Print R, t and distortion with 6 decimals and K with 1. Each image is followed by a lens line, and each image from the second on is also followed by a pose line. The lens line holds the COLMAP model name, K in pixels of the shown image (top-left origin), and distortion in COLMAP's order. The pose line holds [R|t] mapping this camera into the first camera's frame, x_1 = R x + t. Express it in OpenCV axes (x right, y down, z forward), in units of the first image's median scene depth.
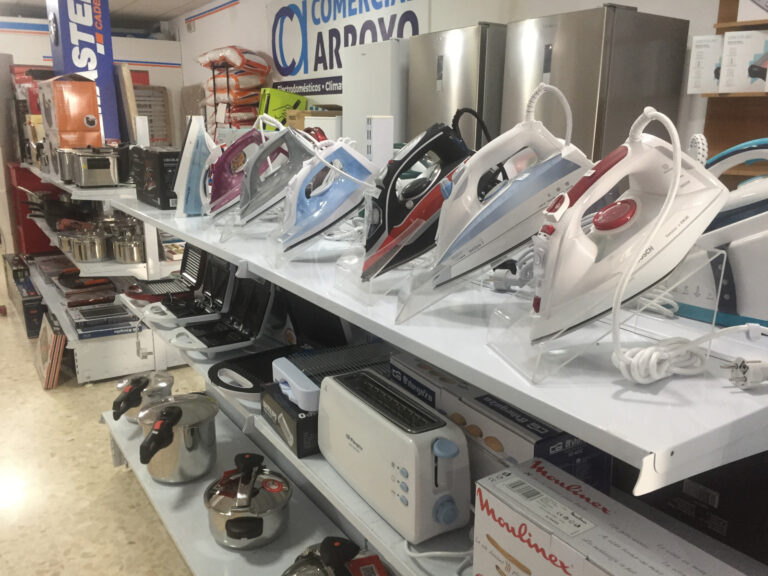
lens RADIAL K [[660.8, 0, 381.9], [0, 660.8, 289.8], [0, 0, 1]] dist [0.070690, -0.069880]
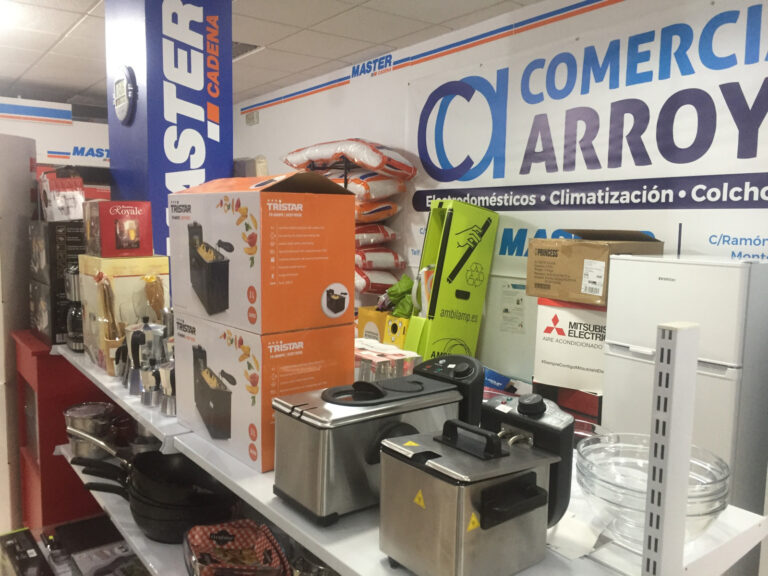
lens RADIAL K [[660.8, 0, 404.8], [0, 660.8, 297.7], [0, 0, 1]] dist [0.070690, -0.069880]
pose [[0.996130, -0.004236, 0.087795, -0.278842], [0.016417, 0.990227, -0.138496, -0.131358], [-0.086351, 0.139401, 0.986464, 0.418943]]
